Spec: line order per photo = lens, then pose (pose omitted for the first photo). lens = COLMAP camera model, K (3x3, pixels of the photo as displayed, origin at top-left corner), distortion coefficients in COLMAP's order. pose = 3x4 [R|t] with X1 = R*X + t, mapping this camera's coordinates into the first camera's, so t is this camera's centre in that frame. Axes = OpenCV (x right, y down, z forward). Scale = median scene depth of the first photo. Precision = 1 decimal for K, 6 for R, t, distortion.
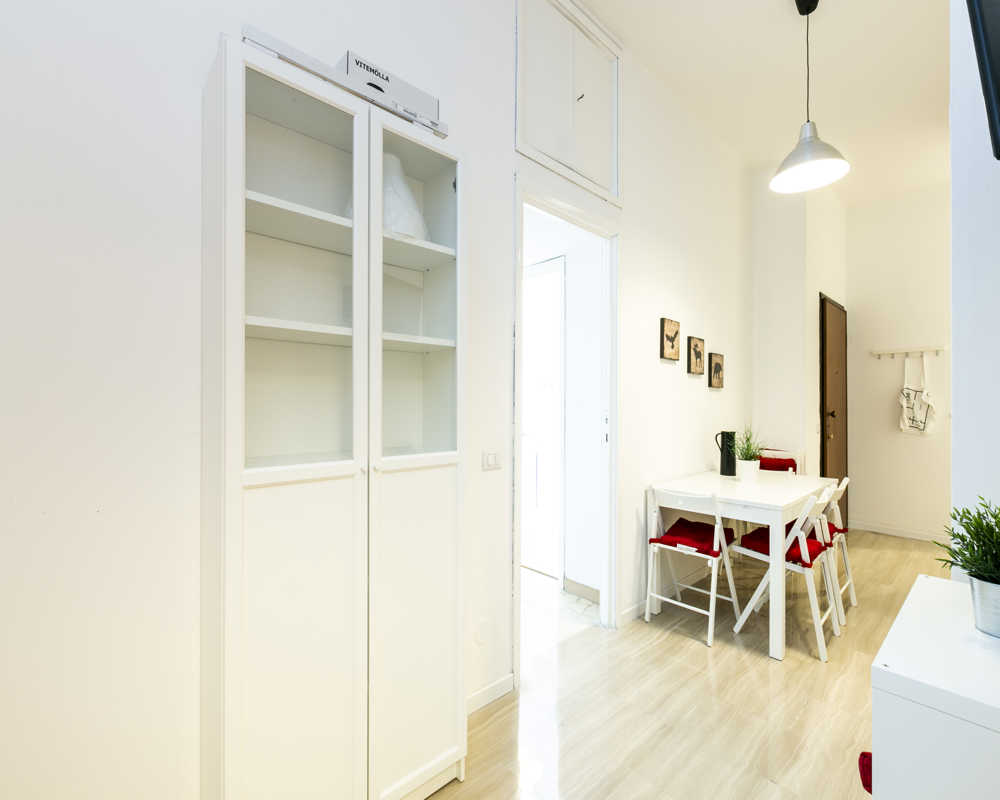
lens RADIAL K [[446.9, 0, 501.5], [0, 446.9, 405.7], [0, 0, 1]] dist [-0.001466, -0.000109]
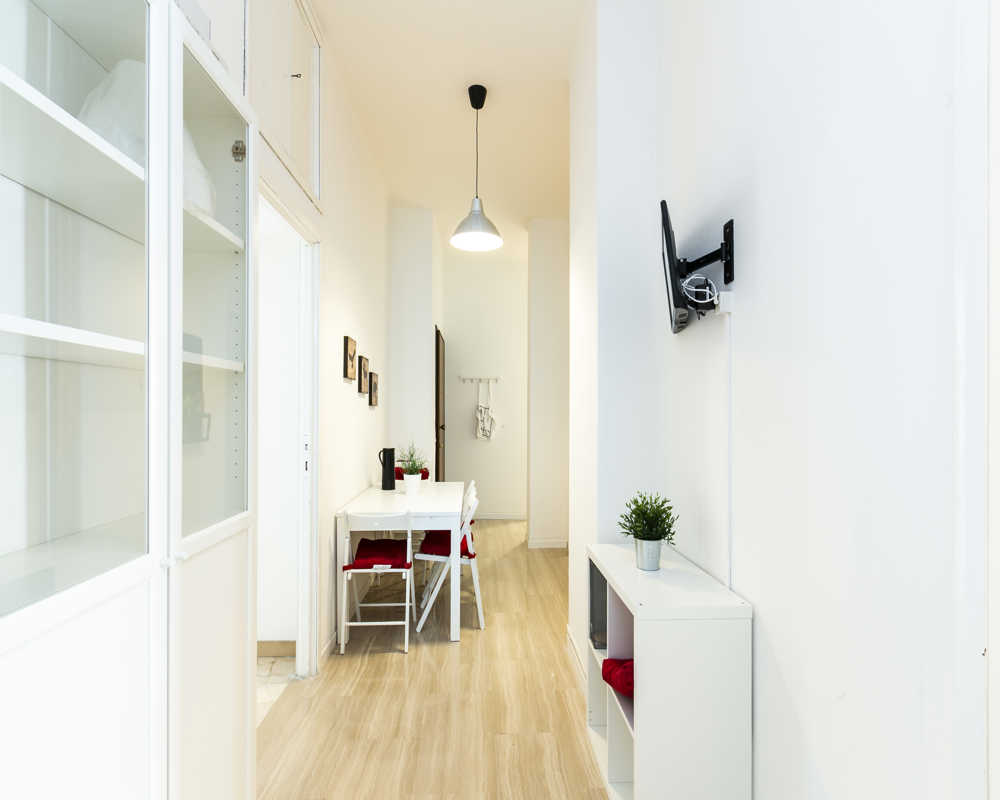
lens RADIAL K [[479.7, 0, 500.7], [0, 479.7, 414.1], [0, 0, 1]] dist [0.001398, 0.000101]
pose [[0.634888, -0.001491, 0.772602, -0.260692], [-0.003840, 0.999980, 0.005086, -0.038534], [-0.772594, -0.006196, 0.634870, 0.091190]]
